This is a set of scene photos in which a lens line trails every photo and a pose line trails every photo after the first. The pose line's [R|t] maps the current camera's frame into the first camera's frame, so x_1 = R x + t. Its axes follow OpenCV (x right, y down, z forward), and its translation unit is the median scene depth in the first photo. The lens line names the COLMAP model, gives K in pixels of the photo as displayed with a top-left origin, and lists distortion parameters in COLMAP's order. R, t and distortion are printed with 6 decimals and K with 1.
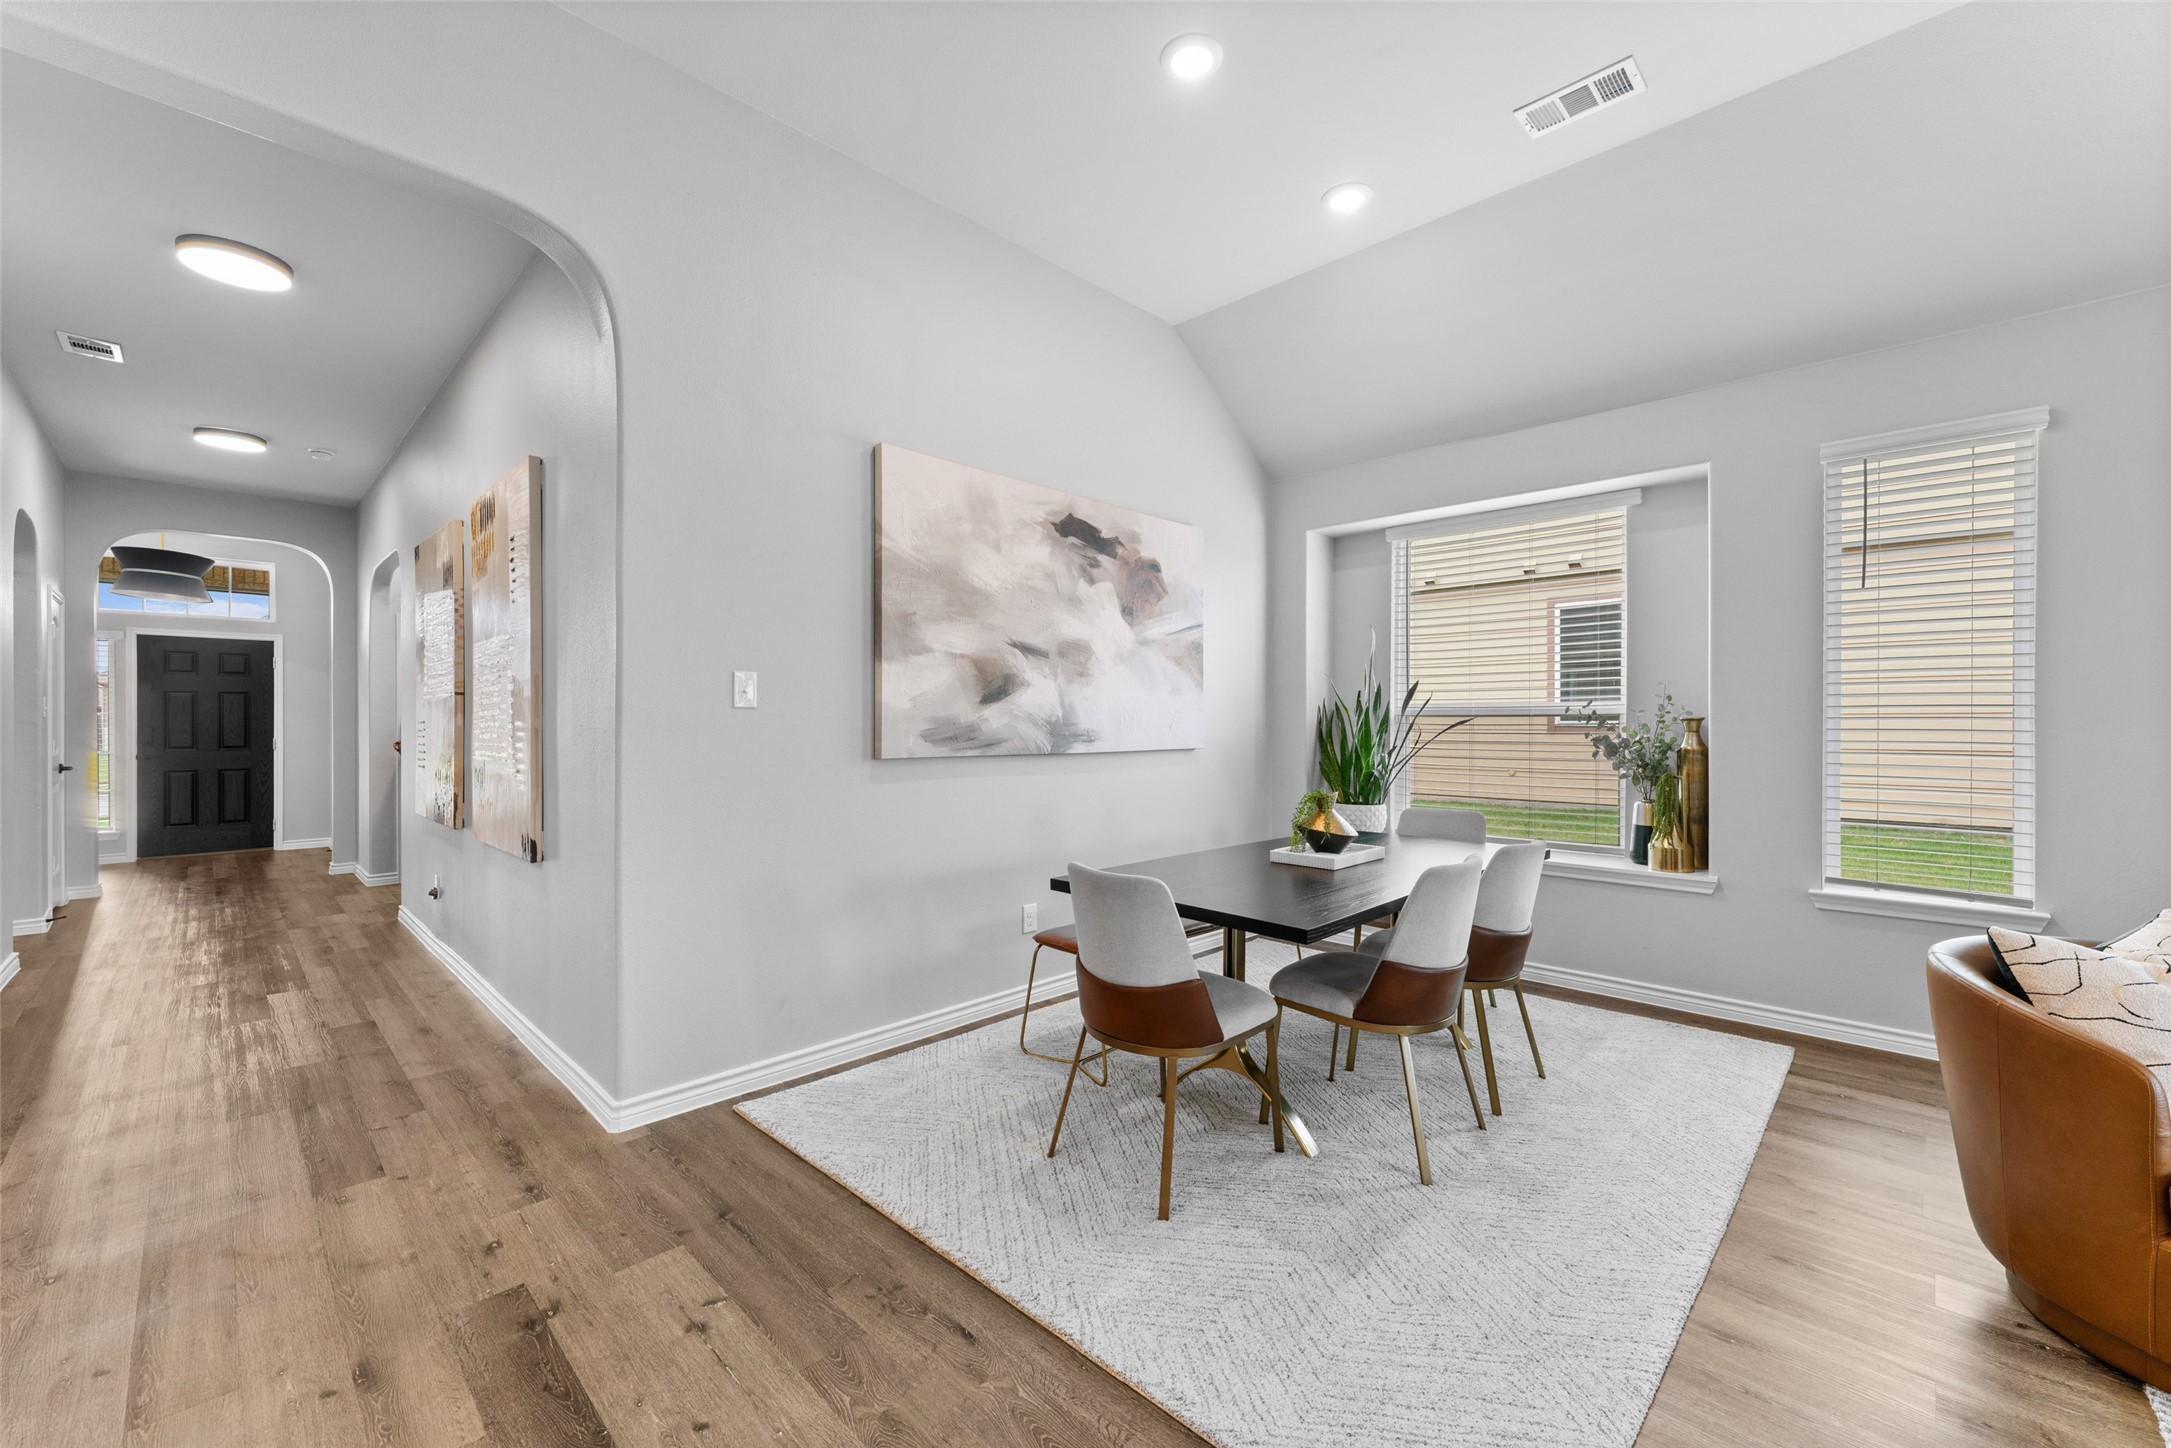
lens RADIAL K [[864.1, 0, 1073.7], [0, 864.1, 723.8], [0, 0, 1]] dist [0.001392, -0.000659]
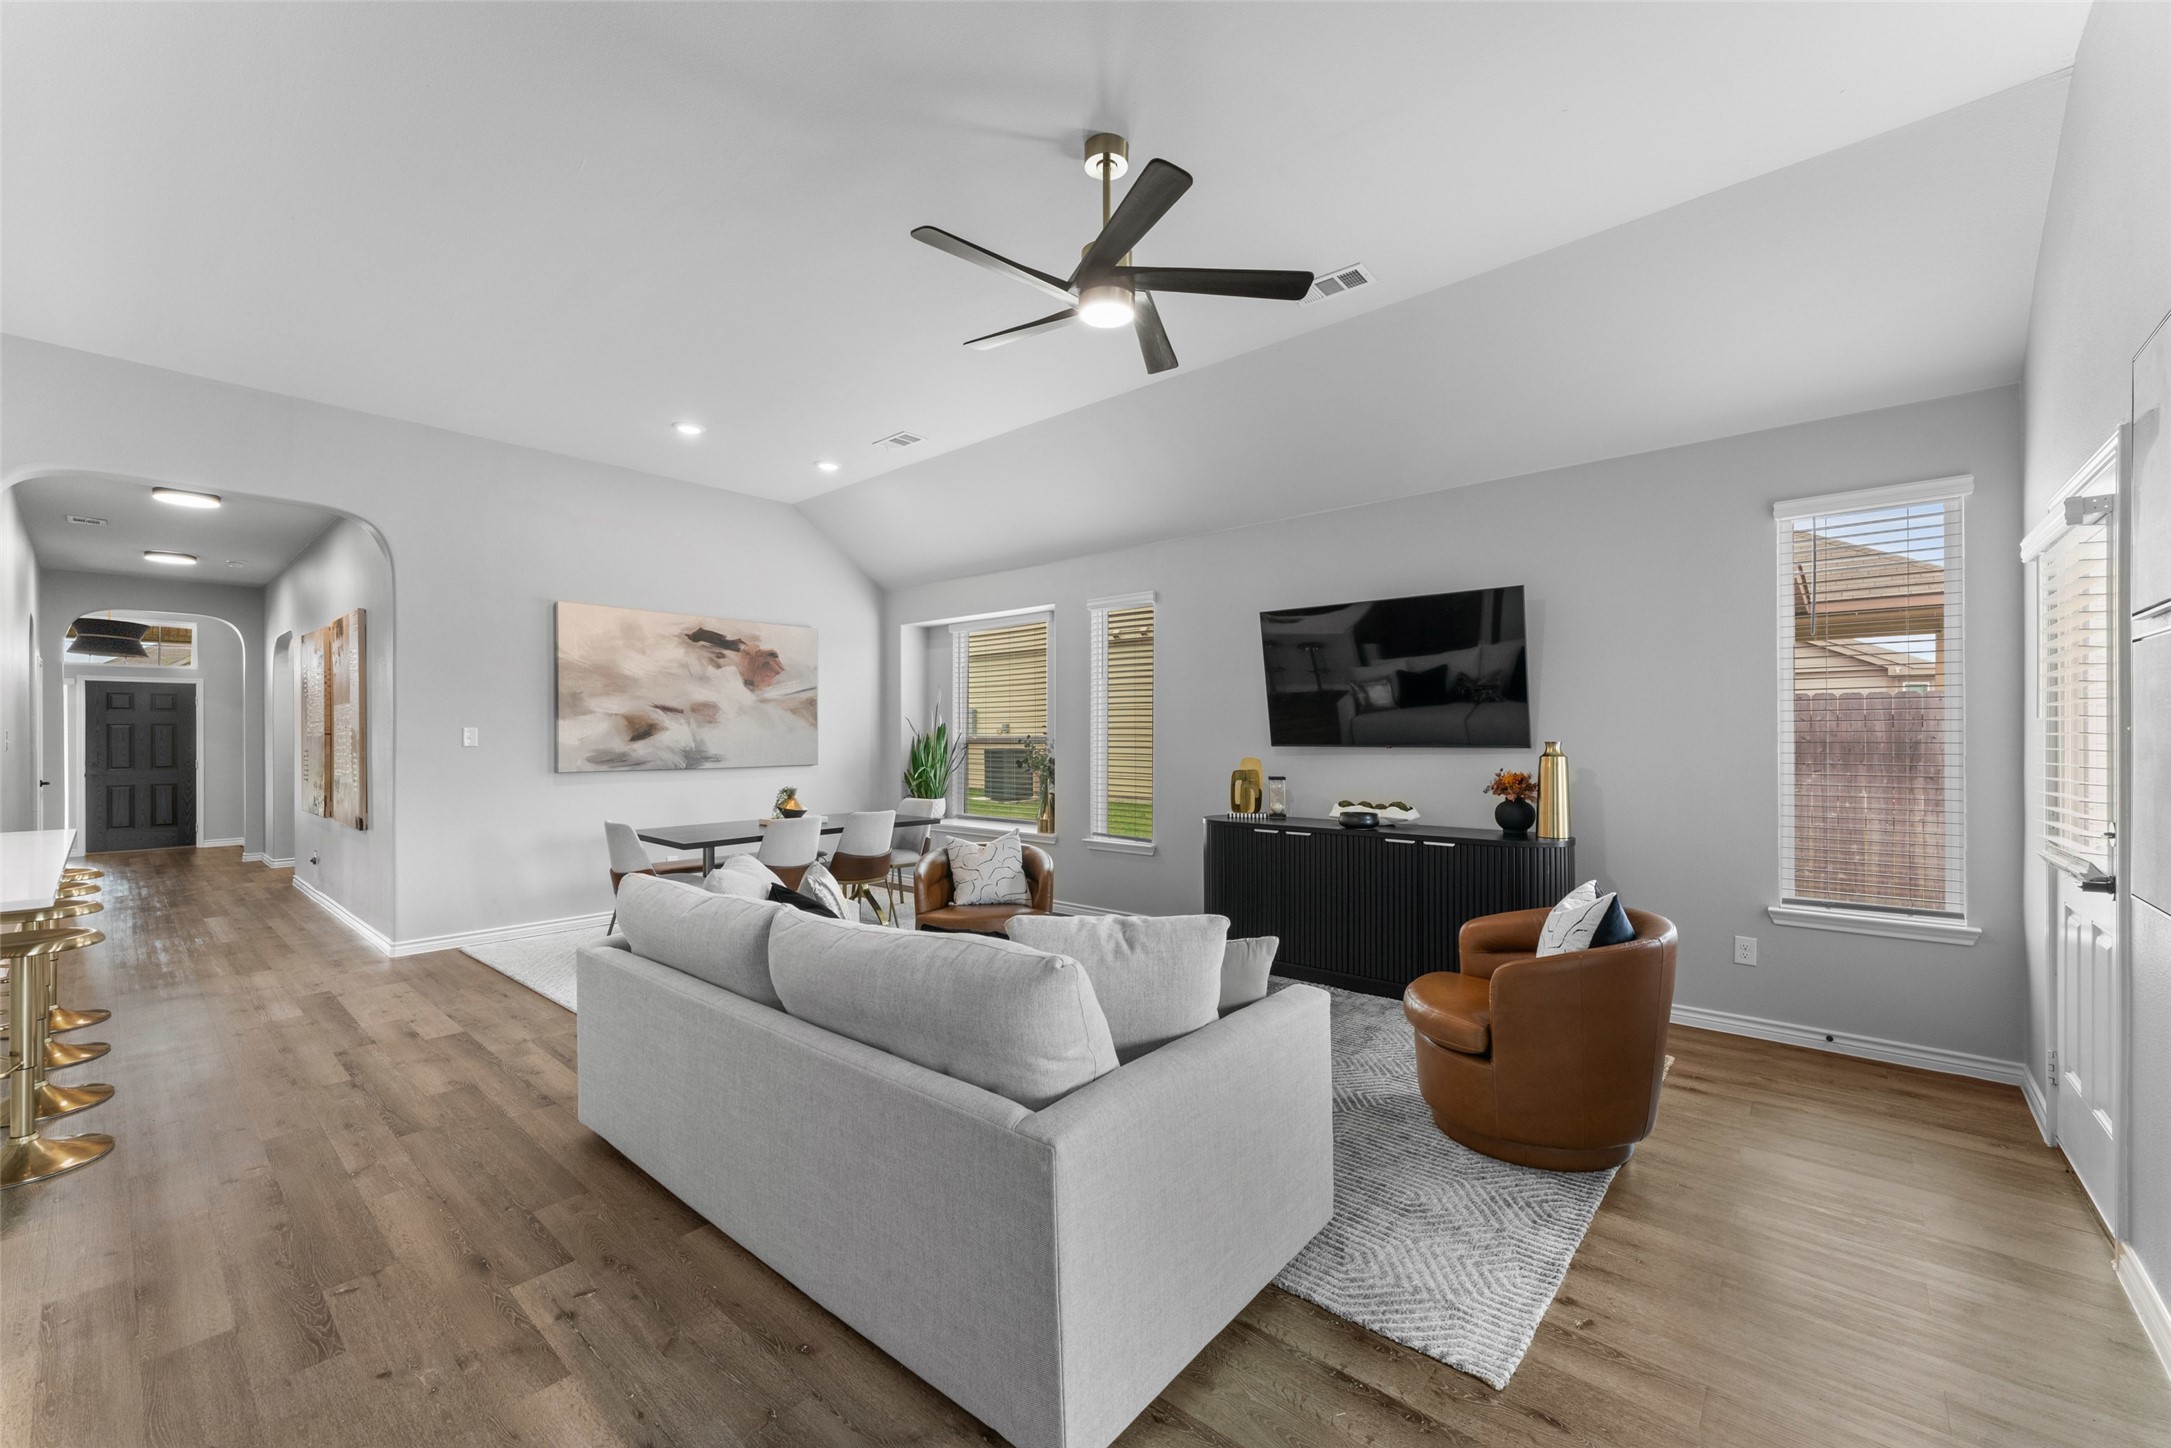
lens RADIAL K [[864.1, 0, 1077.9], [0, 864.1, 735.6], [0, 0, 1]] dist [0.001392, -0.000659]
pose [[0.998277, -0.004475, 0.058509, 0.636442], [0.004537, 0.999989, -0.000929, -0.025661], [-0.058504, 0.001193, 0.998286, -0.744122]]
